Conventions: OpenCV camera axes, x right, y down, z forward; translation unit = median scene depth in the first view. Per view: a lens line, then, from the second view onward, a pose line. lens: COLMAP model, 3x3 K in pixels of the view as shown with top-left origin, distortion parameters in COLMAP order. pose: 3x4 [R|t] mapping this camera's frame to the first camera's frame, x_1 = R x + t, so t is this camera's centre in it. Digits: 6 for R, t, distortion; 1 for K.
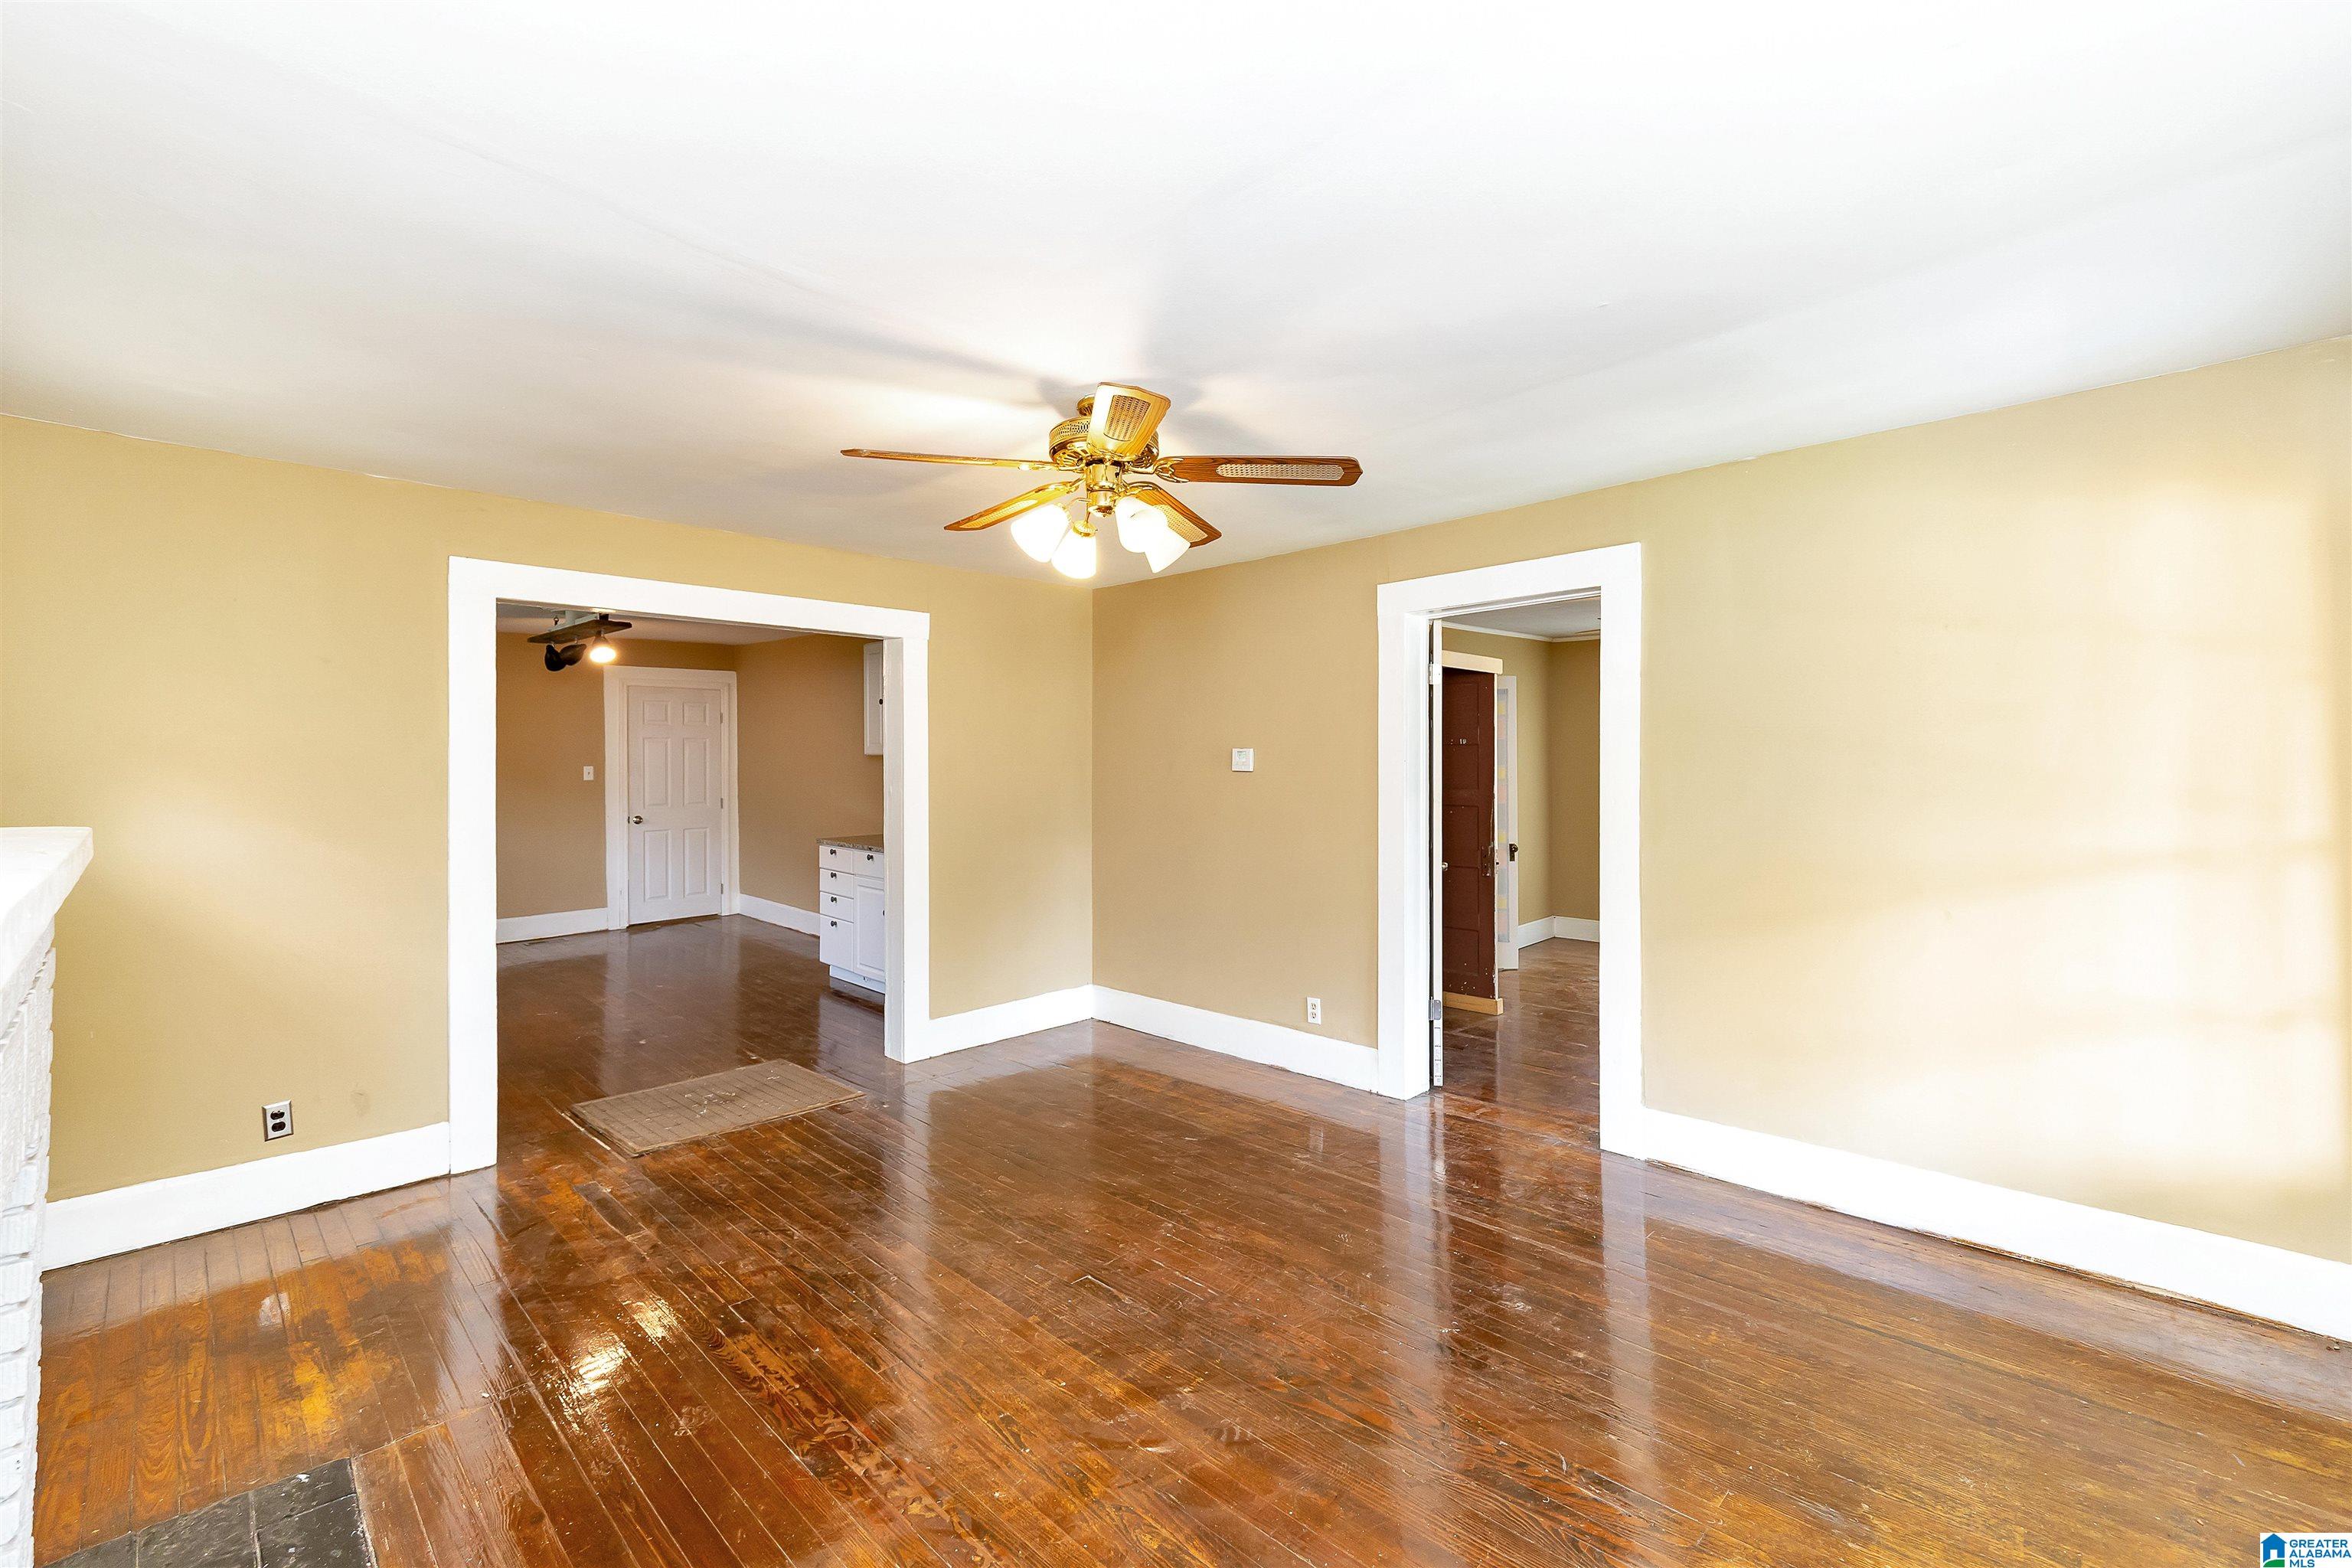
lens RADIAL K [[997.9, 0, 1177.3], [0, 997.9, 738.9], [0, 0, 1]] dist [0.001047, 0.000126]
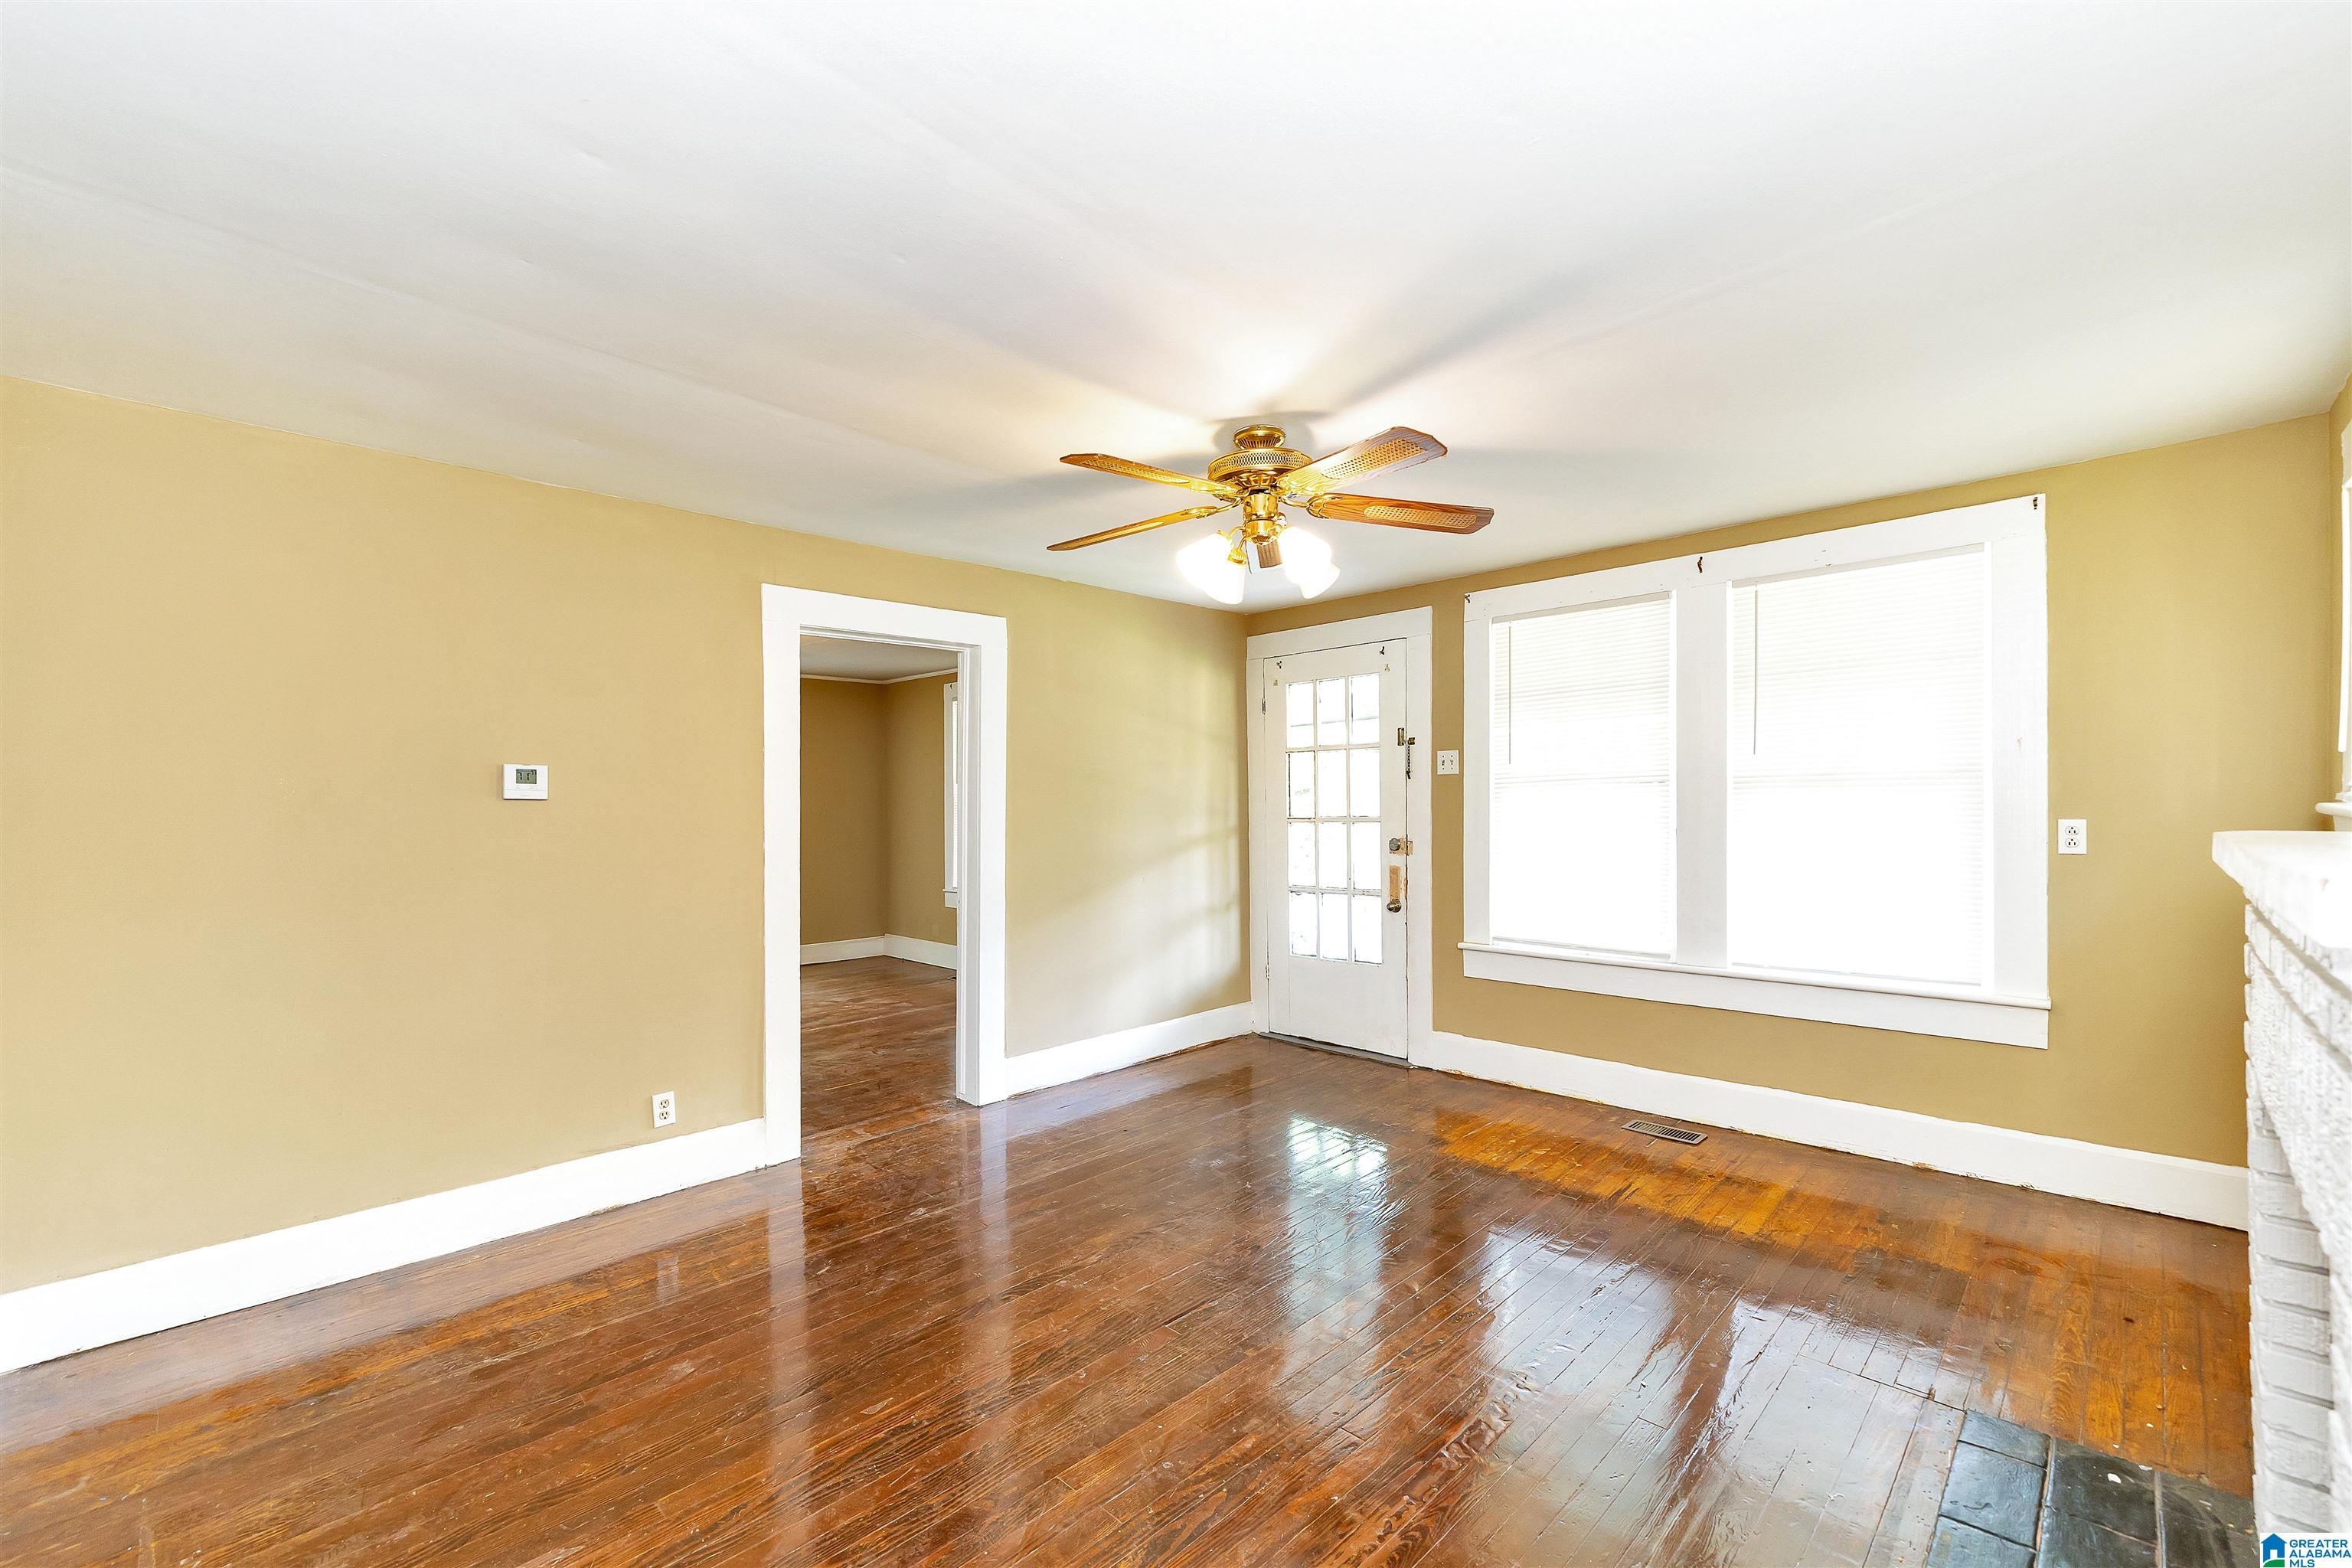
lens RADIAL K [[967.7, 0, 1174.2], [0, 967.7, 810.0], [0, 0, 1]] dist [-0.000379, 0.000029]
pose [[0.004293, -0.003495, 0.999985, -0.686836], [-0.023846, 0.999709, 0.003597, 0.032301], [-0.999706, -0.023861, 0.004208, 0.685095]]
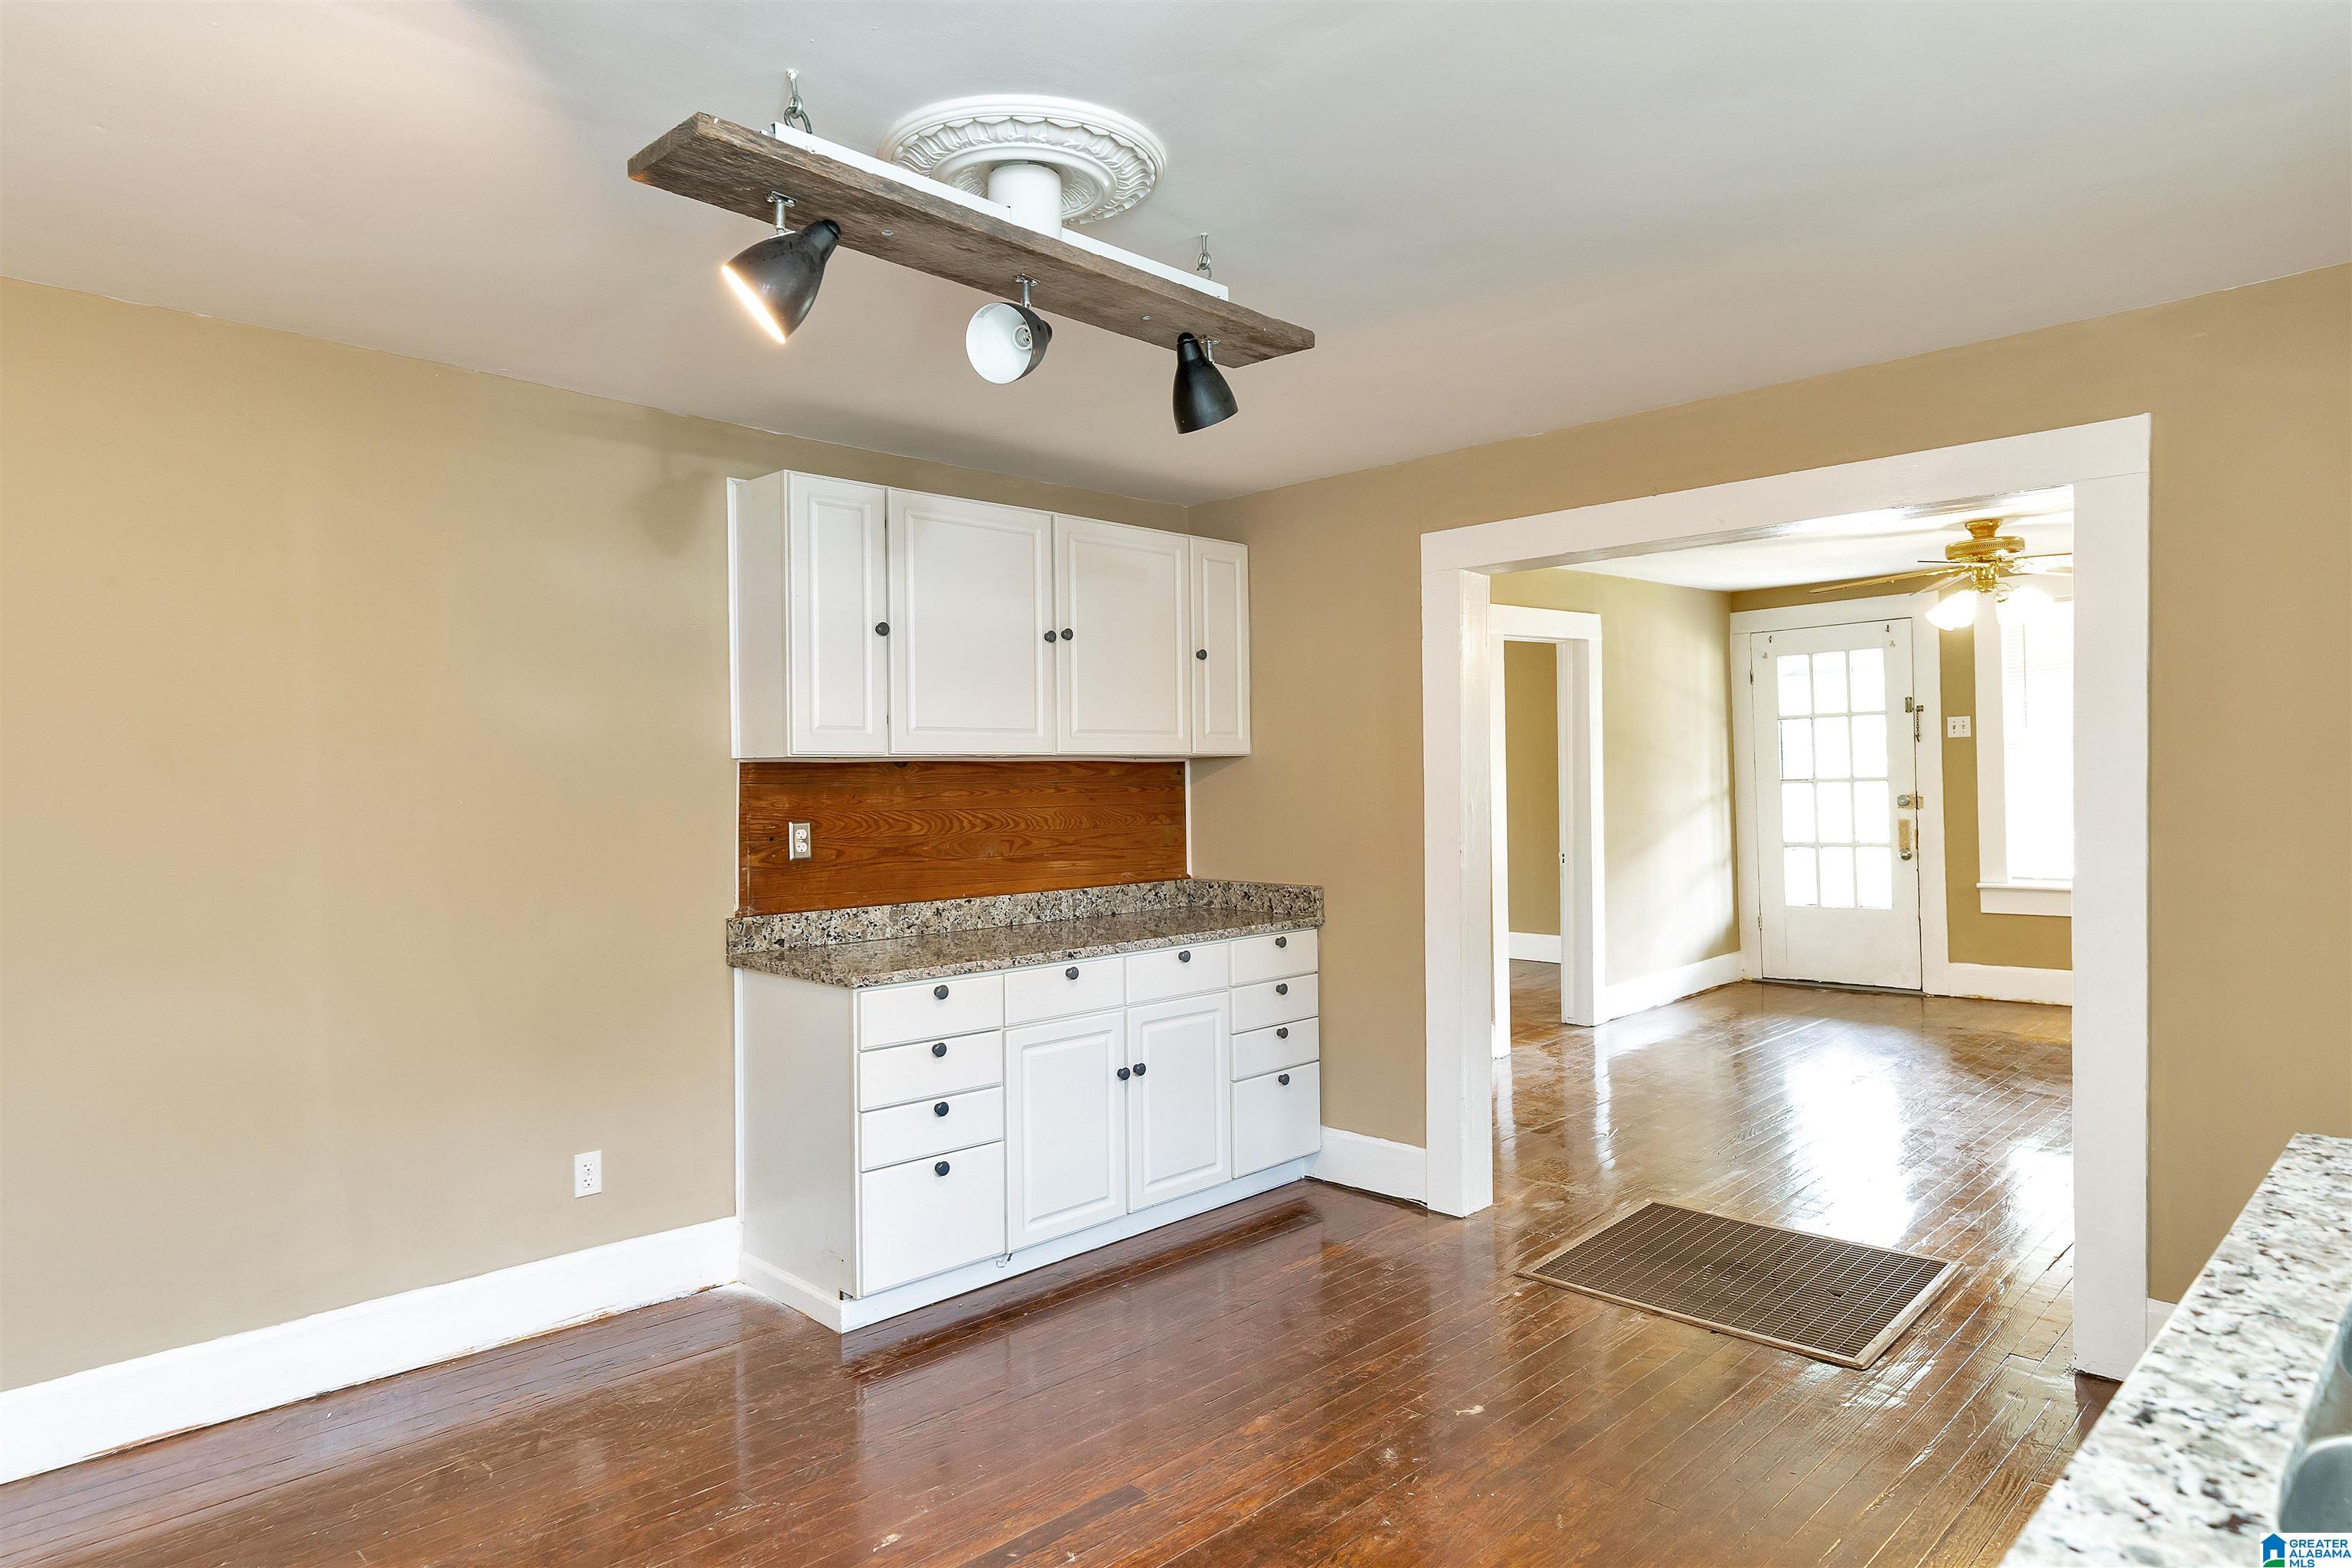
lens RADIAL K [[1370.2, 0, 1176.0], [0, 1370.2, 784.0], [0, 0, 1]] dist [-0.013013, -0.000117]
pose [[0.011016, -0.003345, 0.999934, -1.421697], [0.000147, 0.999994, 0.003344, 0.043800], [-0.999939, 0.000110, 0.011017, 1.428440]]
